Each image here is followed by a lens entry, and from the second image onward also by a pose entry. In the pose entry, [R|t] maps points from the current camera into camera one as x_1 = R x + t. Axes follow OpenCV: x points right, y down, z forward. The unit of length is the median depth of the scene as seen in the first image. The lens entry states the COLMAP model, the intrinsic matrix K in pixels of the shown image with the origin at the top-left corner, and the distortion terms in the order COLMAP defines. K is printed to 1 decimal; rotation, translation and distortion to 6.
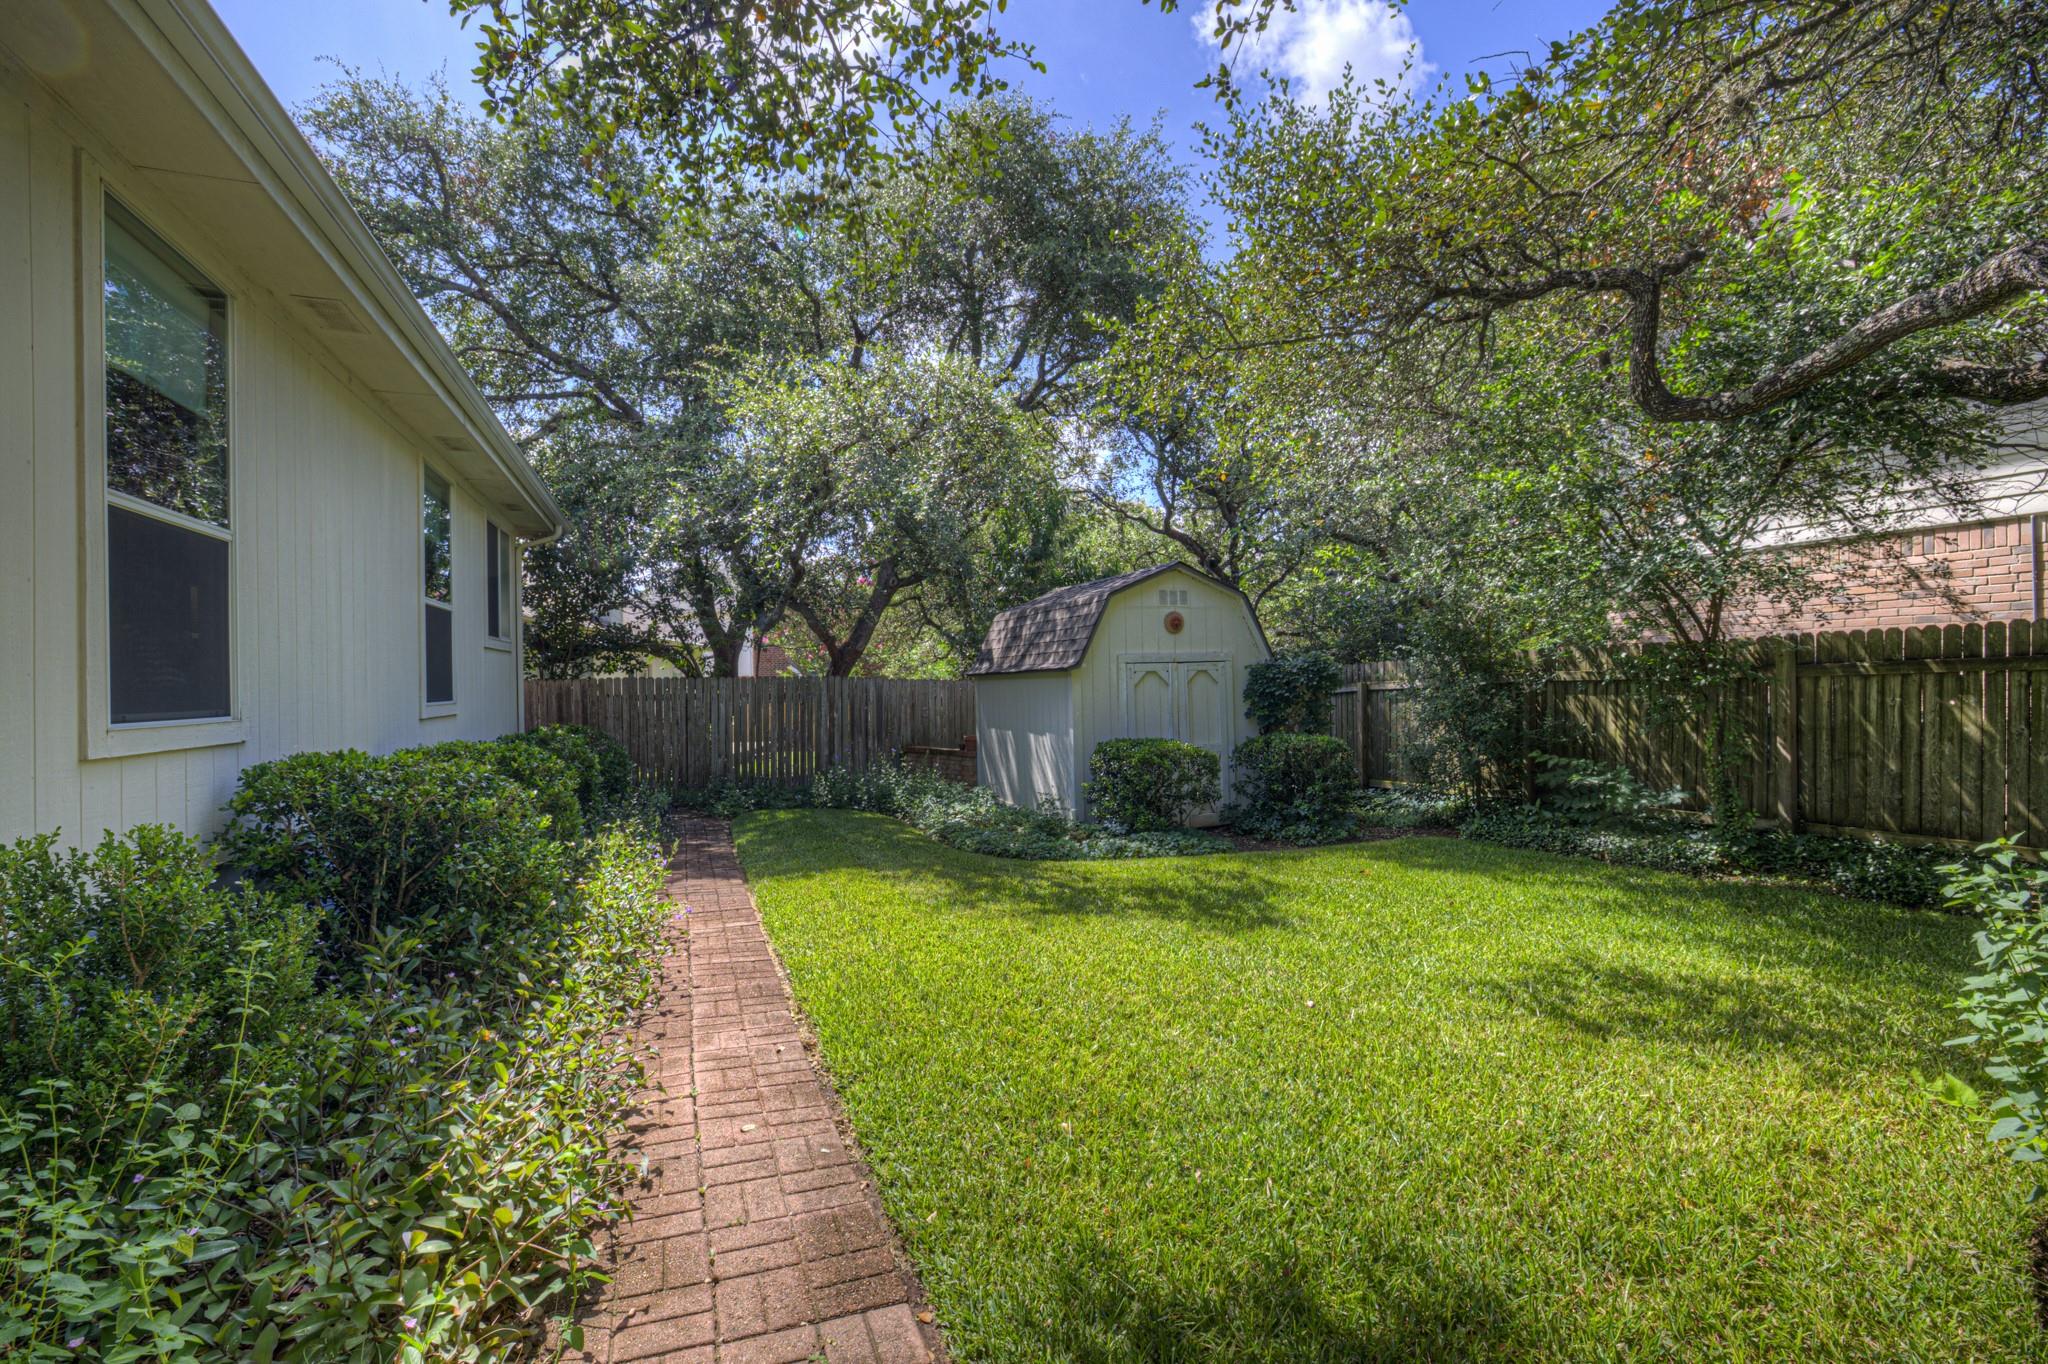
lens RADIAL K [[875.7, 0, 1018.0], [0, 875.7, 681.5], [0, 0, 1]] dist [-0.038156, 0.012298]
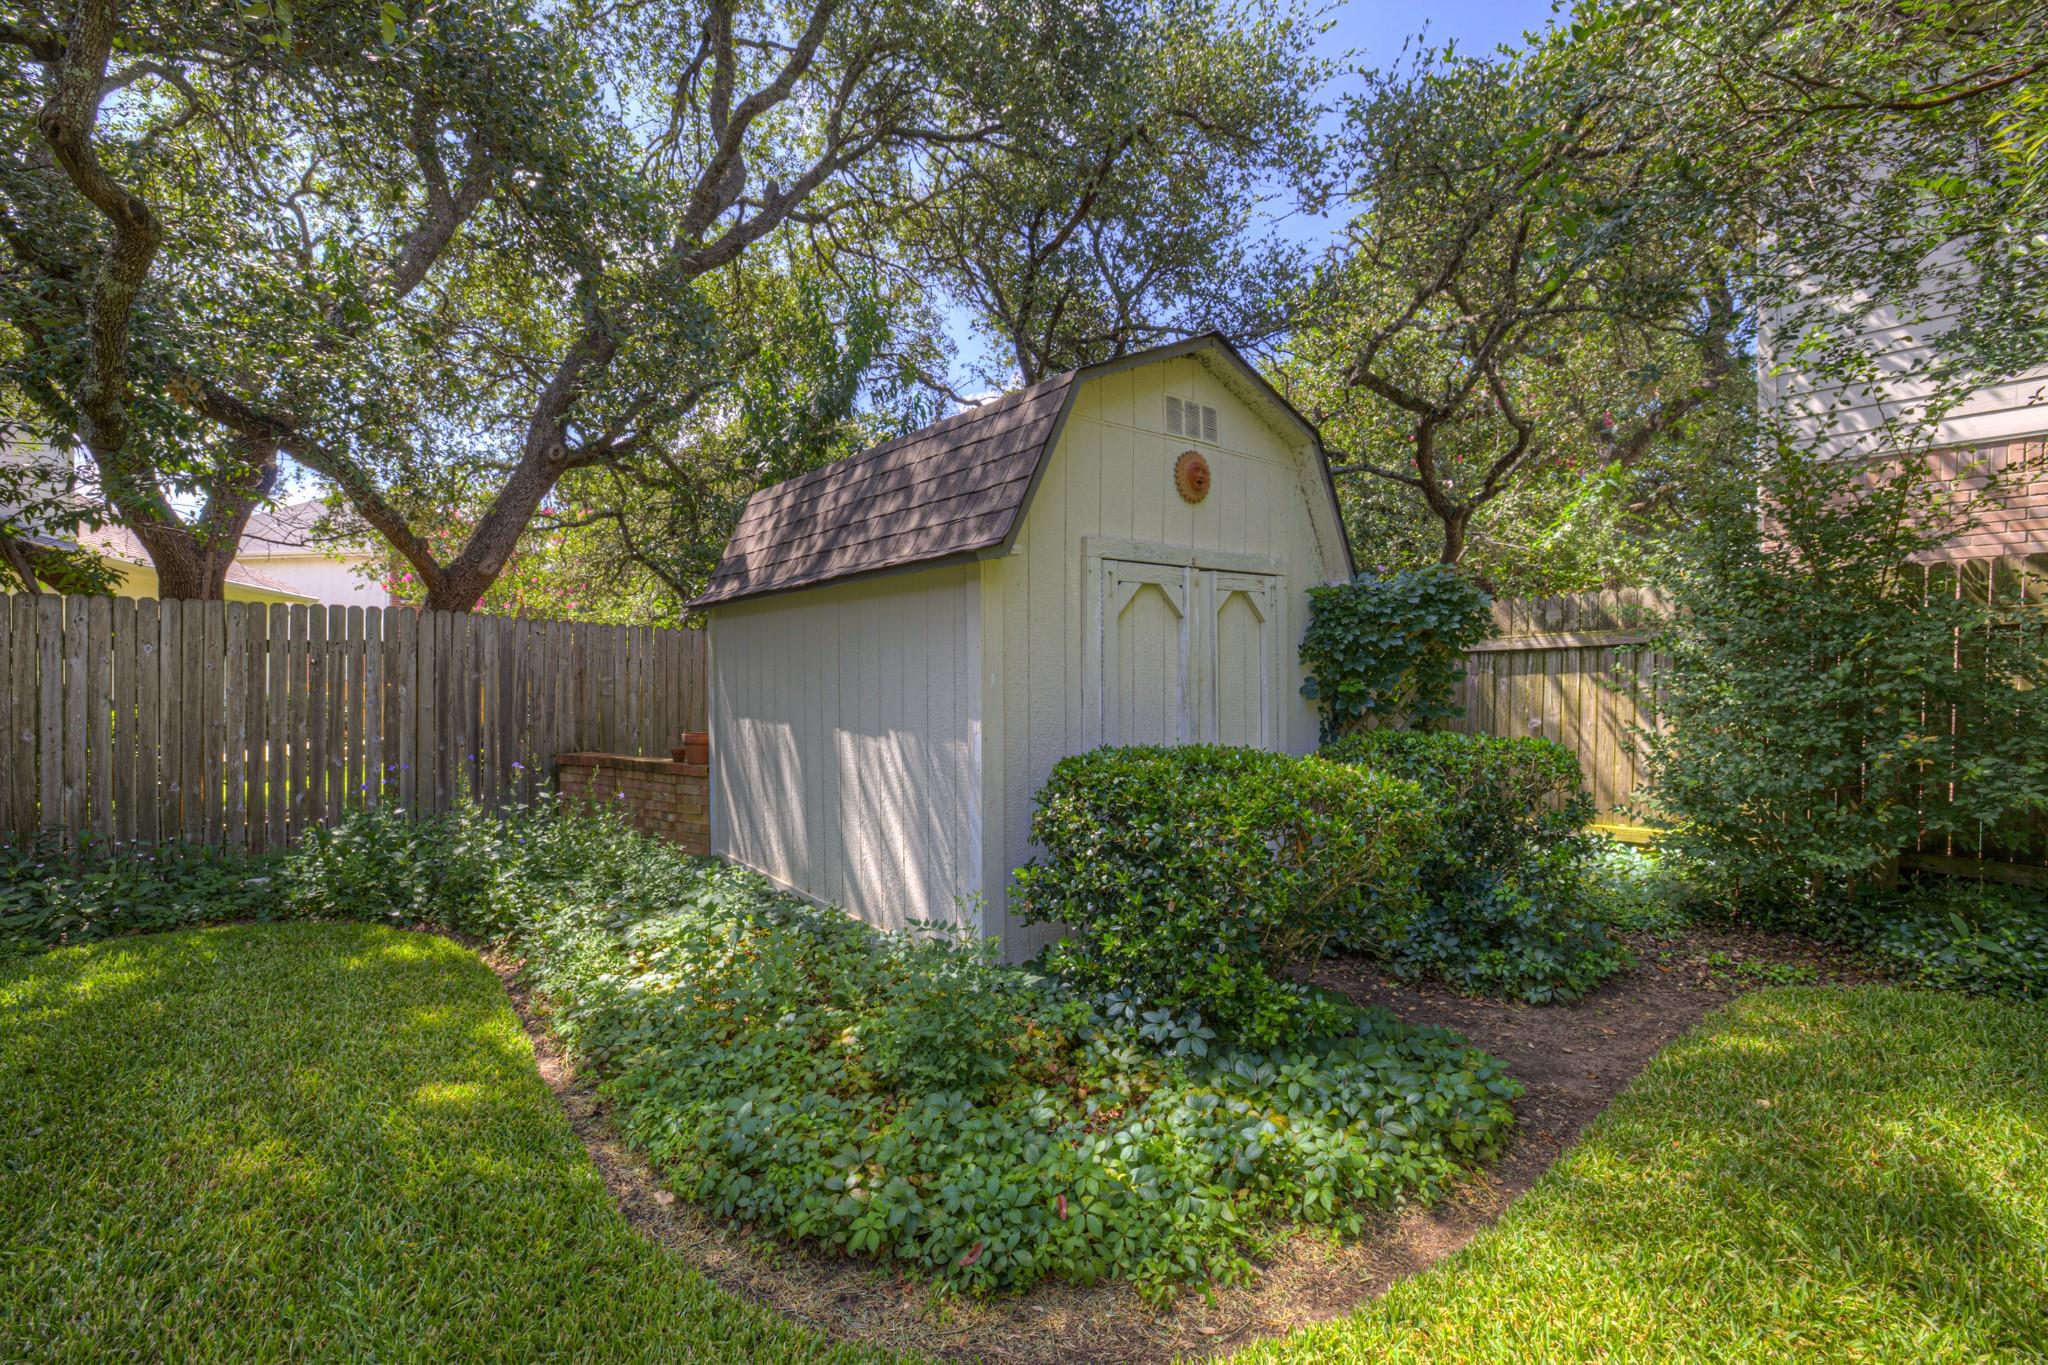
lens RADIAL K [[875.7, 0, 1018.0], [0, 875.7, 682.0], [0, 0, 1]] dist [-0.038156, 0.012298]
pose [[0.957899, 0.014078, 0.286761, -0.024742], [-0.016443, 0.999848, 0.005841, 0.030192], [-0.286635, -0.010310, 0.957984, 0.548851]]
